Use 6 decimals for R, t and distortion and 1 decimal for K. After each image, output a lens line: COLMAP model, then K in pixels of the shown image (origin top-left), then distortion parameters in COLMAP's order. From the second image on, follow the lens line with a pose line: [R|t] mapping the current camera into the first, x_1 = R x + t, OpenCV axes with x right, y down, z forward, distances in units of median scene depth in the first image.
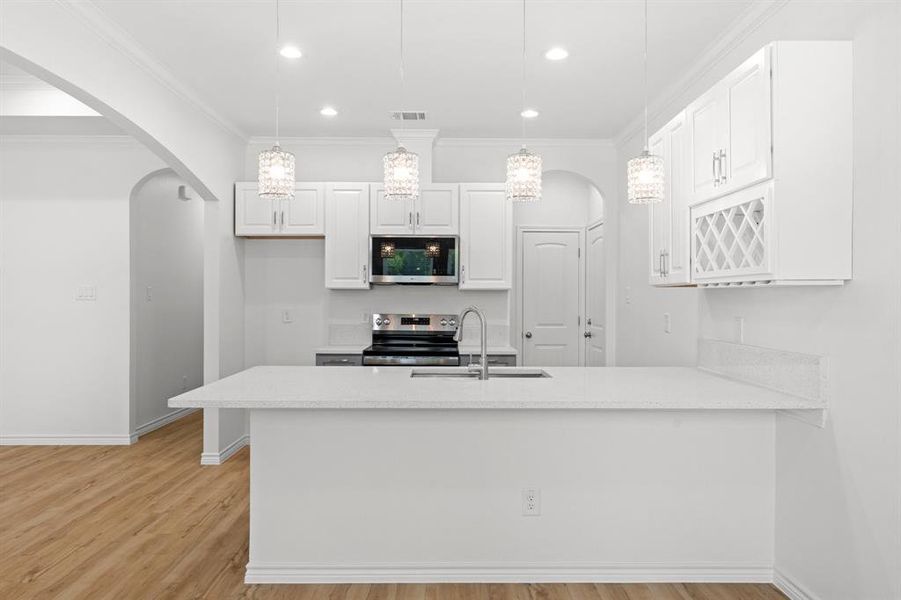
lens RADIAL K [[601.1, 0, 454.9], [0, 601.1, 305.2], [0, 0, 1]] dist [-0.011795, 0.001505]
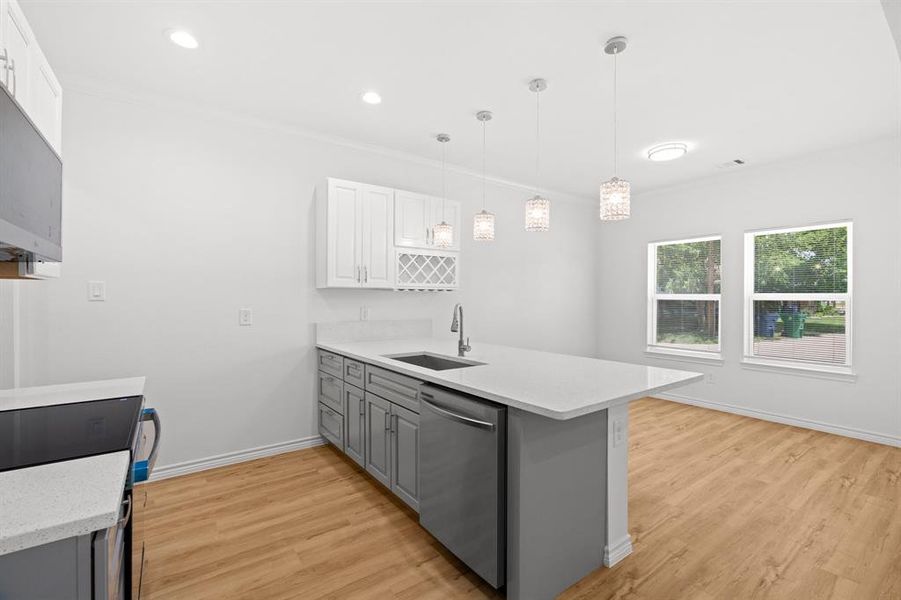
lens RADIAL K [[404.8, 0, 456.7], [0, 404.8, 299.1], [0, 0, 1]] dist [-0.001636, 0.002361]
pose [[-0.582319, -0.011487, 0.812879, -0.488304], [0.002393, 0.999872, 0.015843, -0.015945], [-0.812957, 0.011171, -0.582217, 1.081011]]
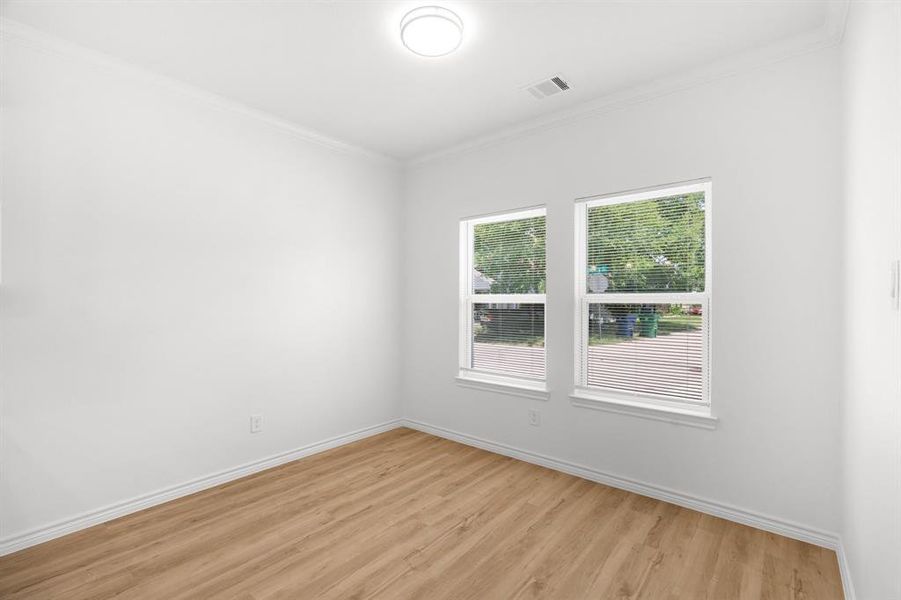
lens RADIAL K [[404.8, 0, 452.4], [0, 404.8, 302.2], [0, 0, 1]] dist [-0.001636, 0.002361]
pose [[-0.757155, -0.011561, 0.653133, -0.367965], [0.000838, 0.999825, 0.018669, -0.010028], [-0.653234, 0.014682, -0.757013, 0.534163]]
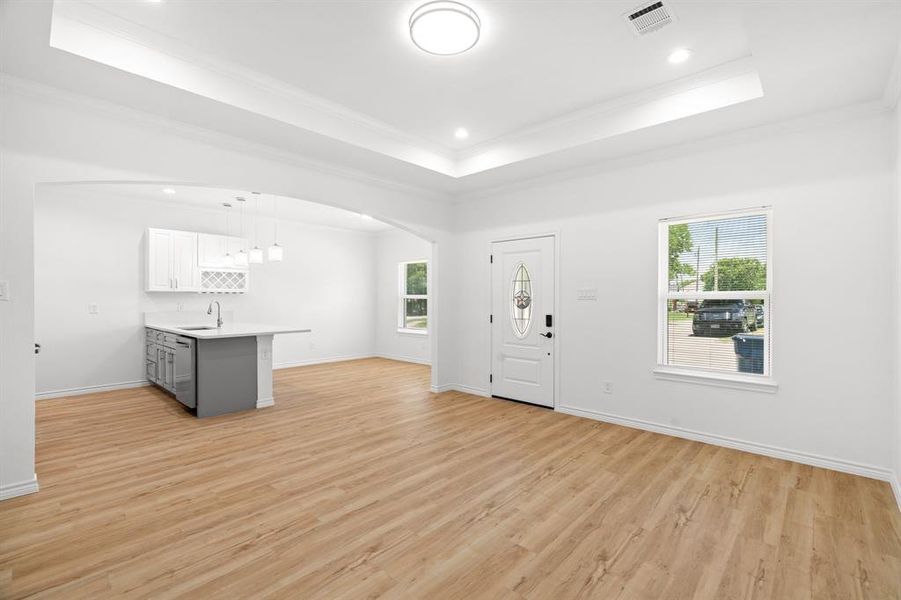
lens RADIAL K [[402.6, 0, 452.7], [0, 402.6, 298.5], [0, 0, 1]] dist [-0.005247, 0.001241]
pose [[-0.718328, -0.005051, 0.695686, -1.357708], [0.003041, 0.999941, 0.010399, -0.013459], [-0.695698, 0.009585, -0.718270, 1.088178]]
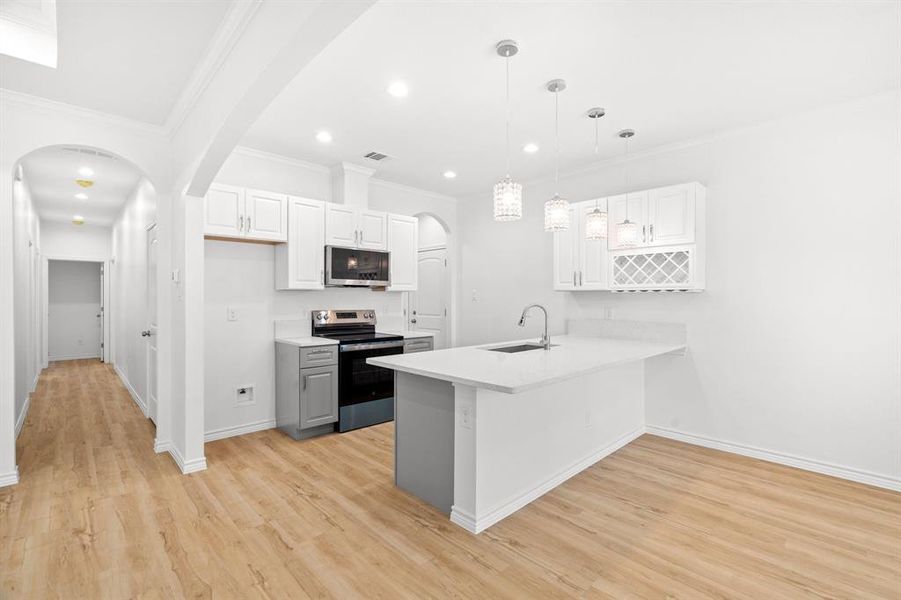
lens RADIAL K [[404.8, 0, 447.6], [0, 404.8, 298.0], [0, 0, 1]] dist [-0.001636, 0.002361]
pose [[0.740163, -0.001765, 0.672425, -0.594597], [0.006734, 0.999966, -0.004787, -0.005865], [-0.672393, 0.008072, 0.740150, 0.271807]]
